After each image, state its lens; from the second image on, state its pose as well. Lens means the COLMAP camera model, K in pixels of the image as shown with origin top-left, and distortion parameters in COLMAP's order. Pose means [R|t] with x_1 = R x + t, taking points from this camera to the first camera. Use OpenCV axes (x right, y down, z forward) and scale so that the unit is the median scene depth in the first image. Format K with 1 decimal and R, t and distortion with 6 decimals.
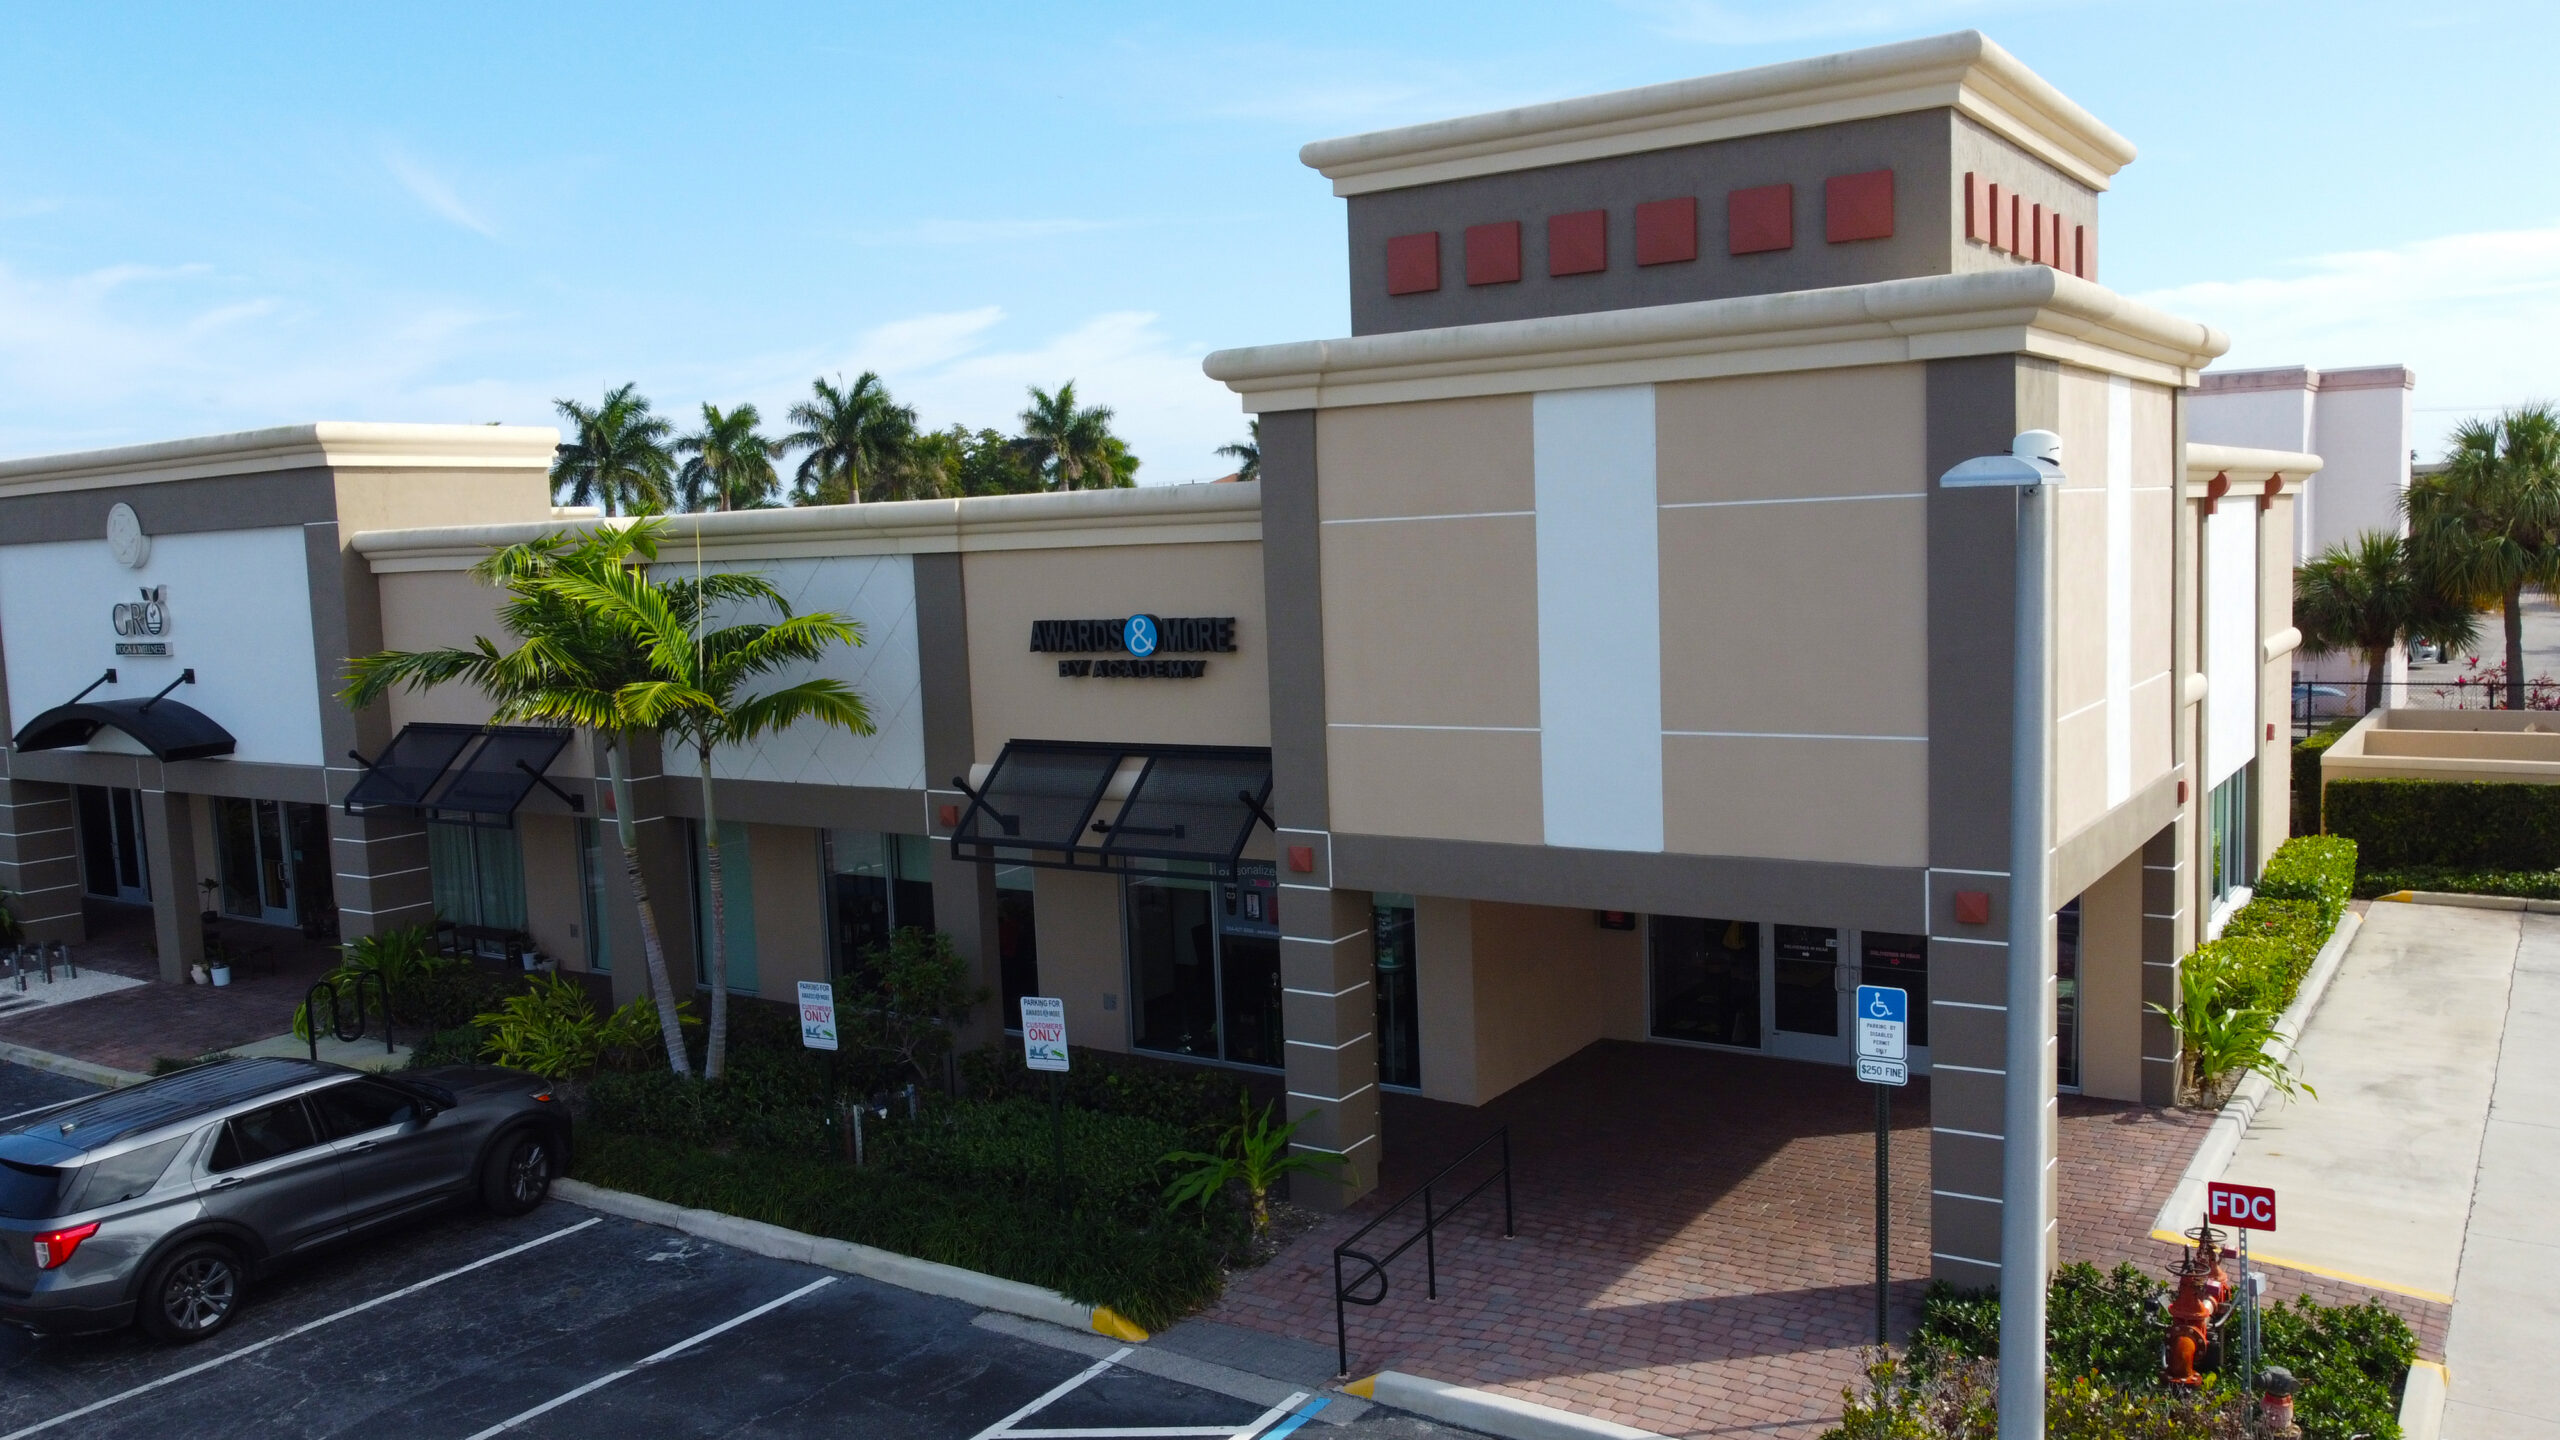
lens RADIAL K [[1942.4, 0, 1275.6], [0, 1942.4, 721.8], [0, 0, 1]] dist [-0.006051, -0.003216]
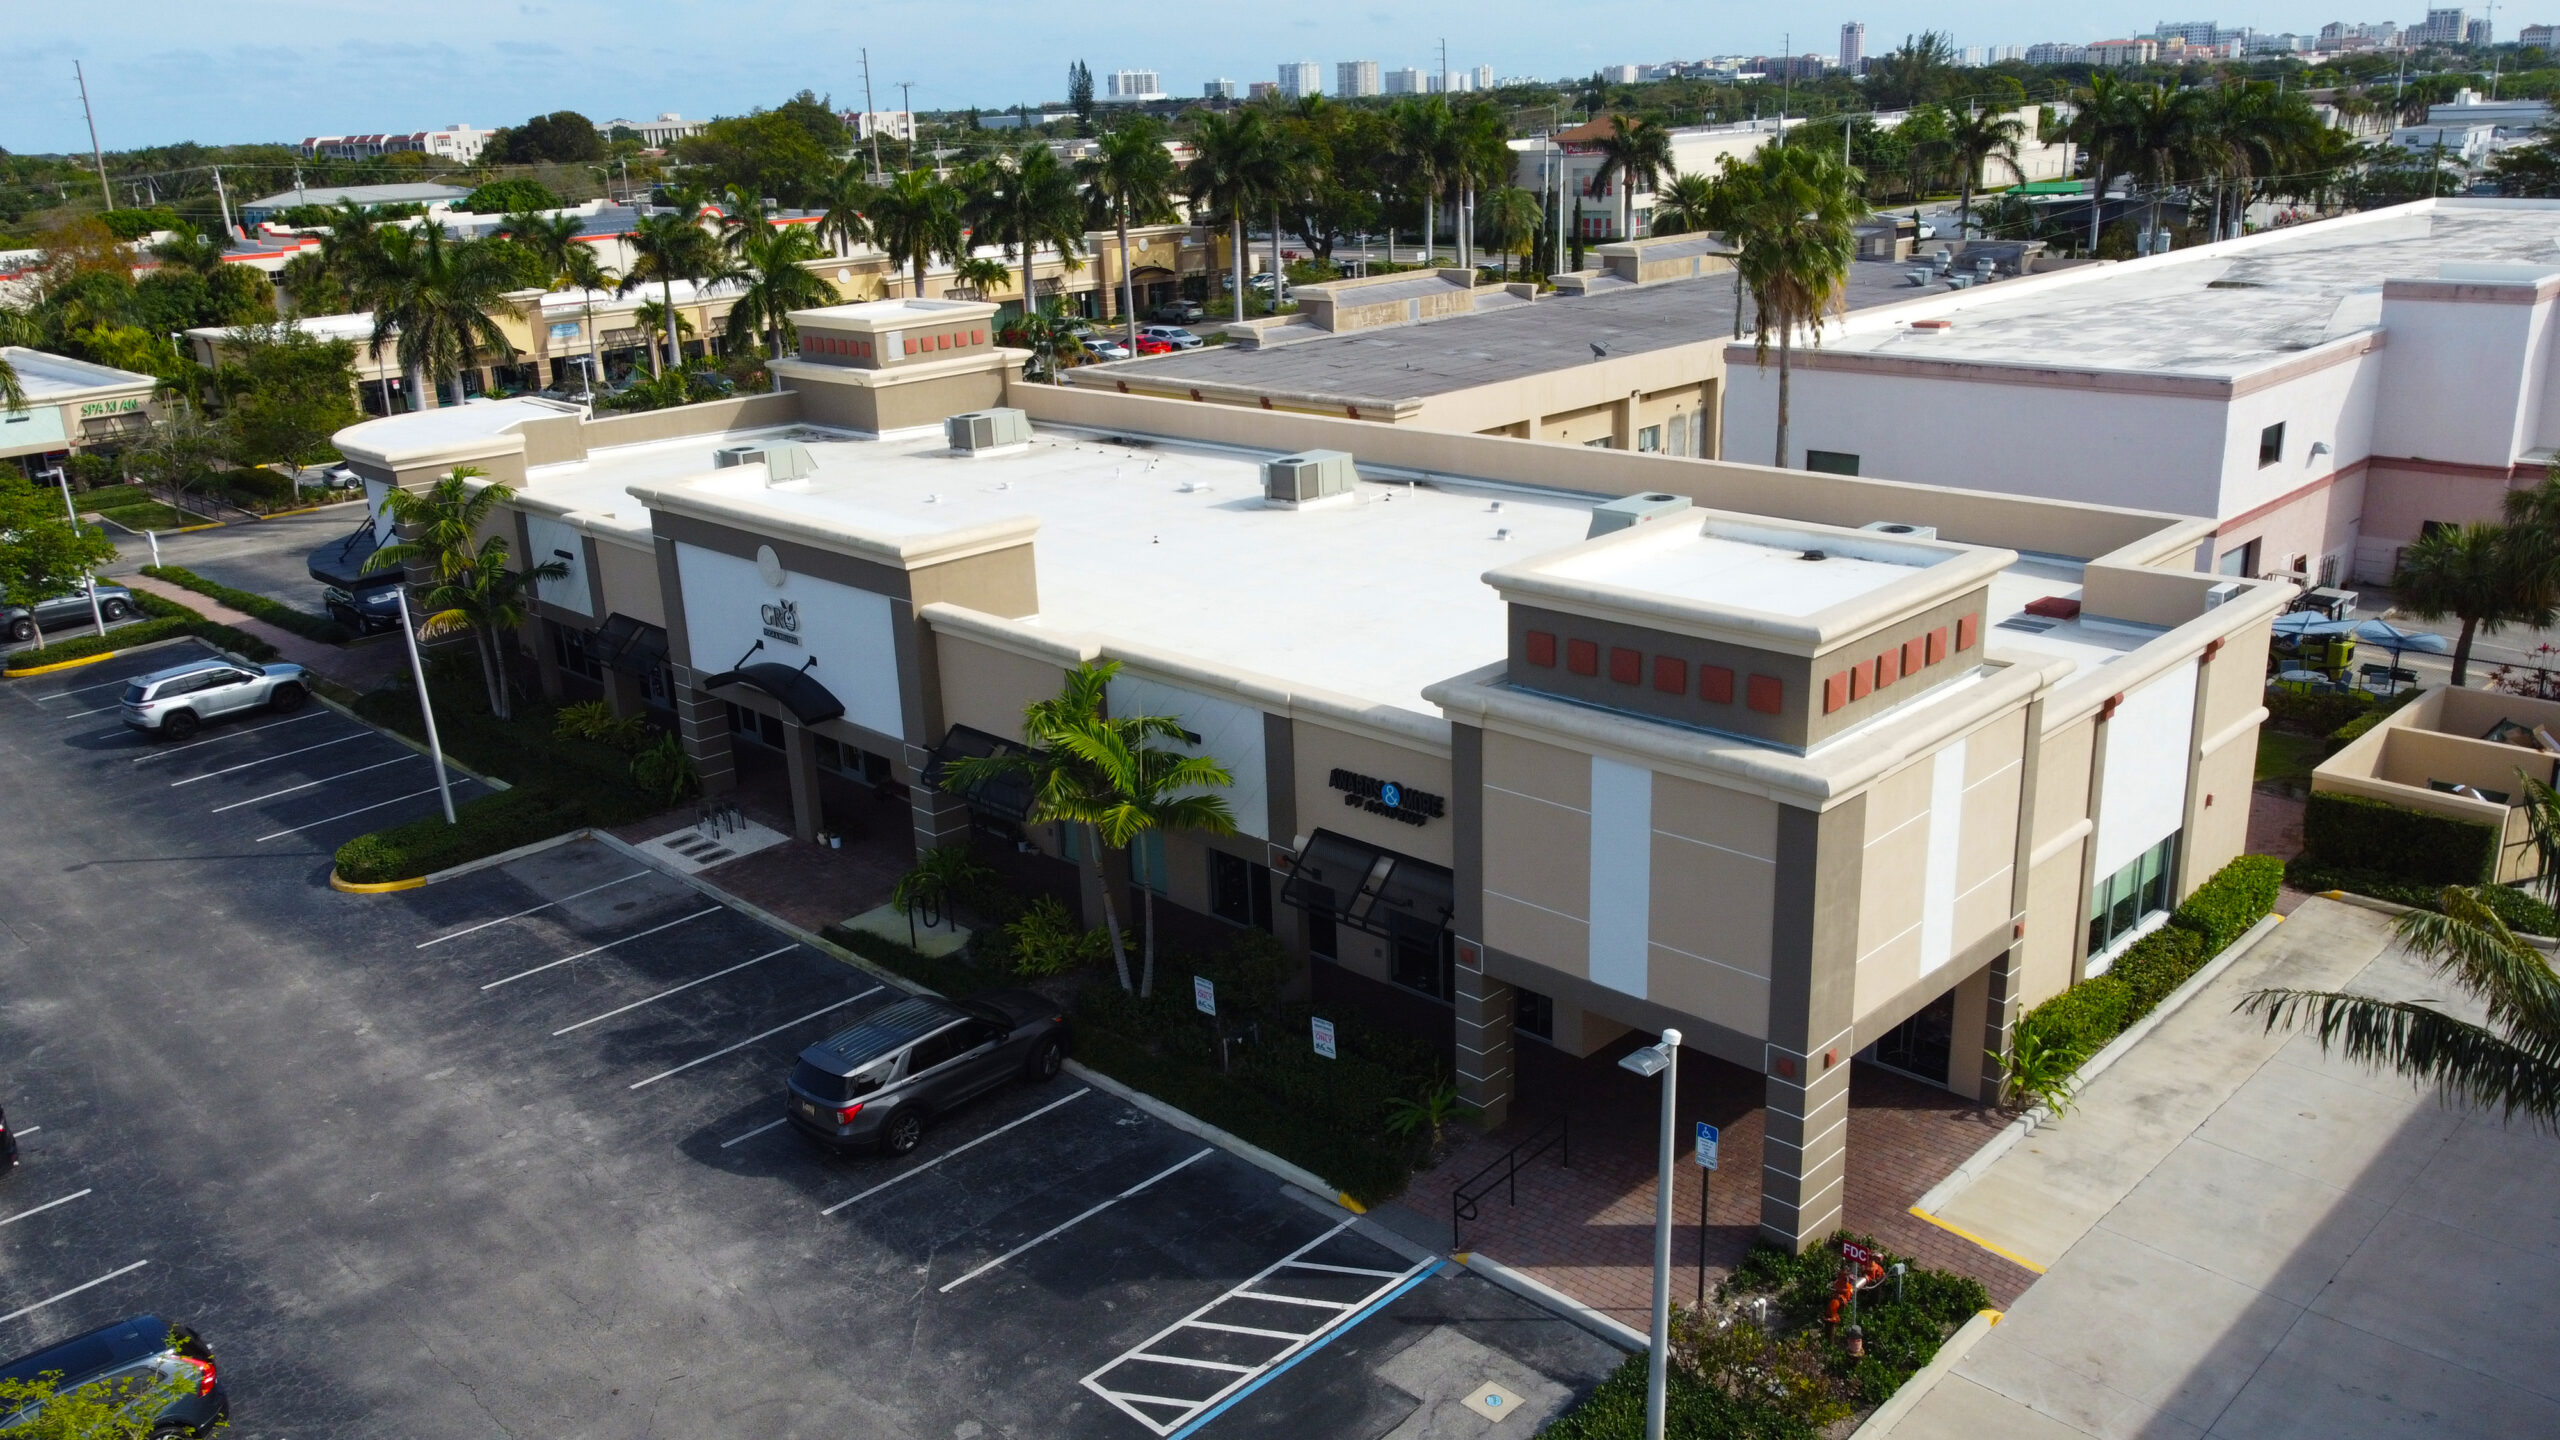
lens RADIAL K [[1942.4, 0, 1282.8], [0, 1942.4, 726.1], [0, 0, 1]] dist [-0.006051, -0.003216]
pose [[0.981951, 0.062053, -0.178665, 0.149729], [-0.020825, 0.974376, 0.223960, -0.522008], [0.187984, -0.216197, 0.958082, -0.696824]]
